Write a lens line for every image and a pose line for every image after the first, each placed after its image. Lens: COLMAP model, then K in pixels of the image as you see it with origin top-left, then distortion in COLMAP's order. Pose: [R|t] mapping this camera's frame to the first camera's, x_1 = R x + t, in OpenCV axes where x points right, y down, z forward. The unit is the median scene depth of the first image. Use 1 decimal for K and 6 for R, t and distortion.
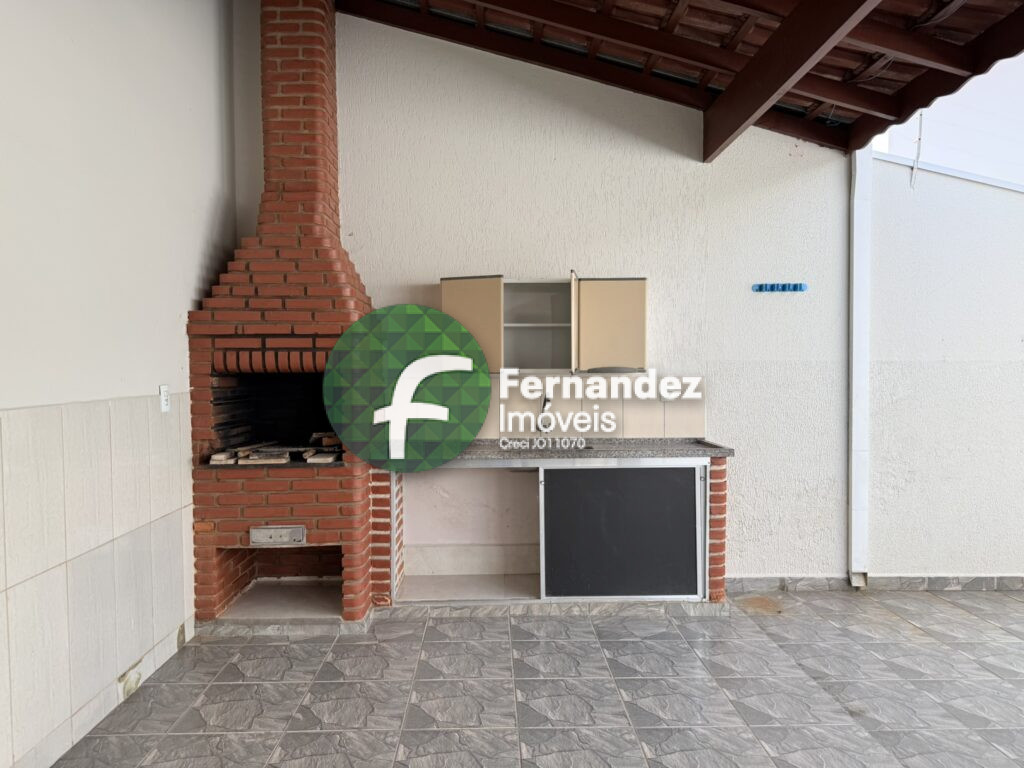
lens RADIAL K [[717.6, 0, 510.2], [0, 717.6, 389.7], [0, 0, 1]] dist [0.116507, -0.195652]
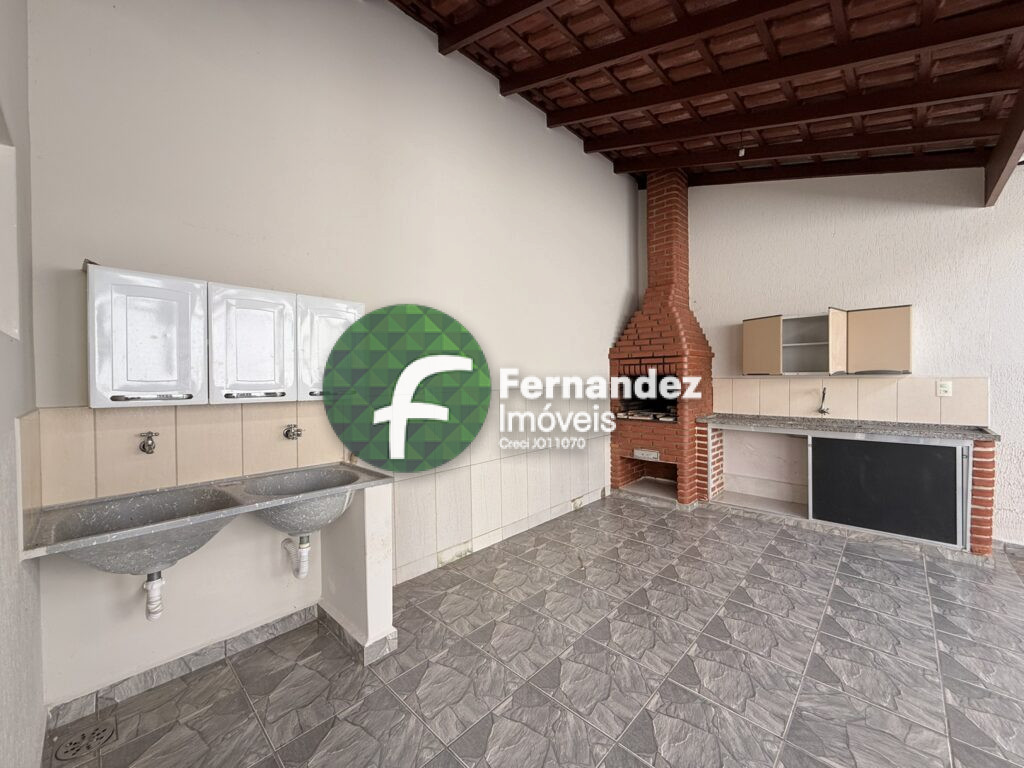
lens RADIAL K [[406.6, 0, 510.3], [0, 406.6, 383.3], [0, 0, 1]] dist [0.000088, 0.000106]
pose [[0.702858, 0.007880, -0.711286, 0.214287], [-0.014754, 0.999885, -0.003502, 0.007970], [0.711177, 0.012955, 0.702894, -0.082418]]
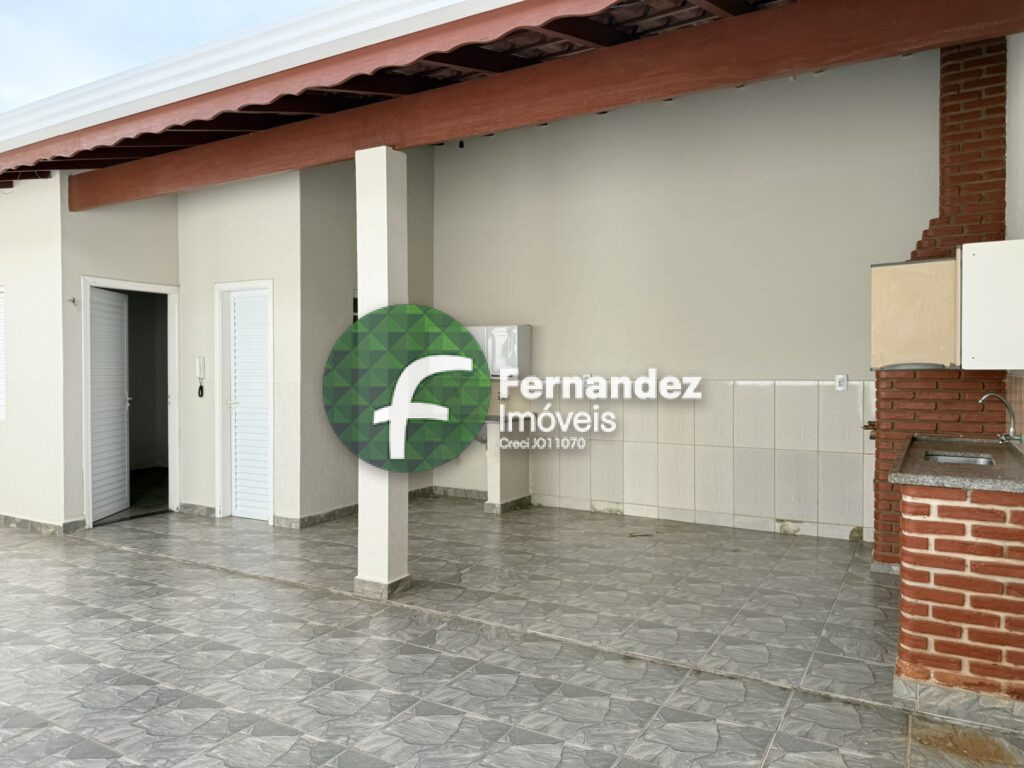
lens RADIAL K [[717.6, 0, 510.2], [0, 717.6, 389.7], [0, 0, 1]] dist [0.116507, -0.195652]
pose [[-0.526535, 0.032731, -0.849523, 1.149622], [-0.021188, 0.998443, 0.051601, -0.034269], [0.849889, 0.045169, -0.525022, 1.059082]]
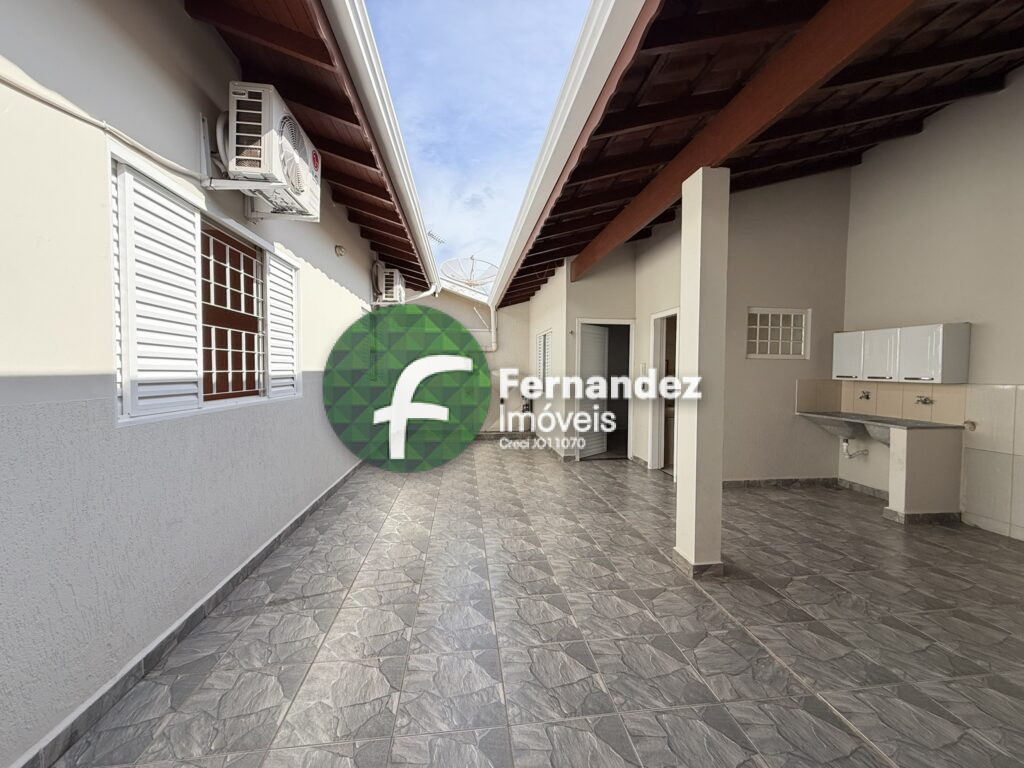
lens RADIAL K [[406.6, 0, 510.3], [0, 406.6, 383.3], [0, 0, 1]] dist [0.000088, 0.000106]
pose [[-0.995819, 0.005810, -0.091158, 0.701755], [0.000201, 0.998112, 0.061424, -0.026030], [0.091343, 0.061149, -0.993940, 0.971959]]
